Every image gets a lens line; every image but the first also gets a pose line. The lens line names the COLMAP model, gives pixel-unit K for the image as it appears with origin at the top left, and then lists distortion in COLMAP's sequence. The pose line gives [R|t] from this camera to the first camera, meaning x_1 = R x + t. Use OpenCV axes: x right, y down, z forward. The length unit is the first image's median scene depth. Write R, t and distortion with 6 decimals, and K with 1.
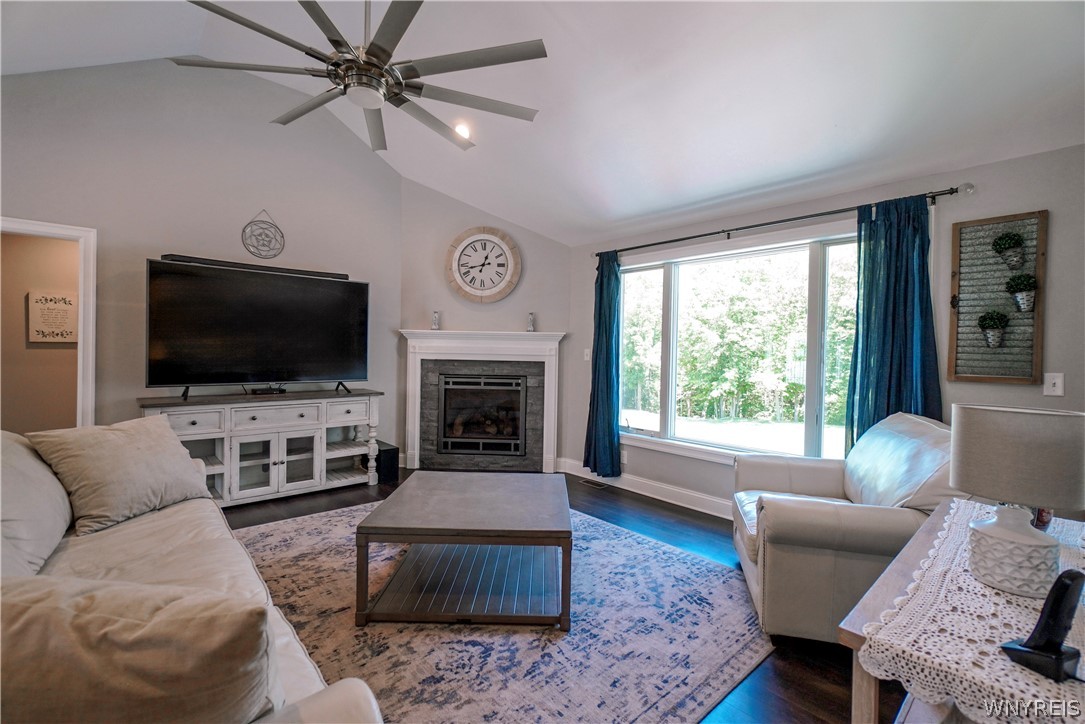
lens RADIAL K [[473.1, 0, 547.4], [0, 473.1, 357.5], [0, 0, 1]] dist [0.000456, 0.003697]
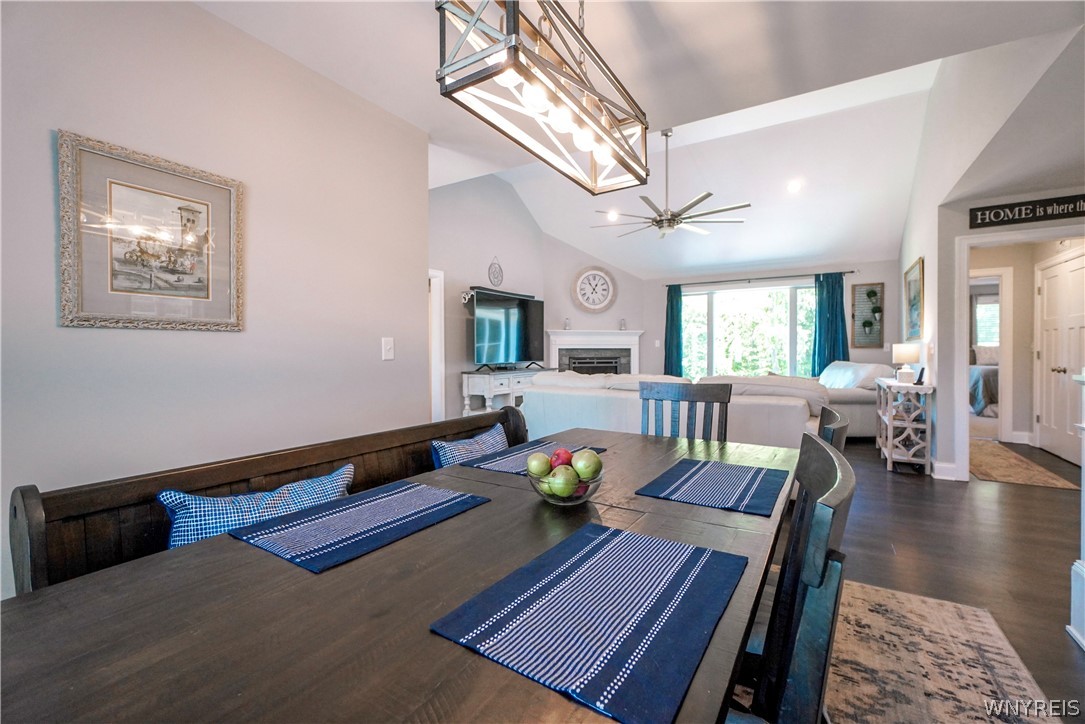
lens RADIAL K [[473.1, 0, 536.4], [0, 473.1, 362.6], [0, 0, 1]] dist [0.000456, 0.003697]
pose [[0.958274, -0.027590, 0.284515, -0.880498], [0.025080, 0.999608, 0.012464, 0.032544], [-0.284748, -0.004808, 0.958590, -0.553654]]
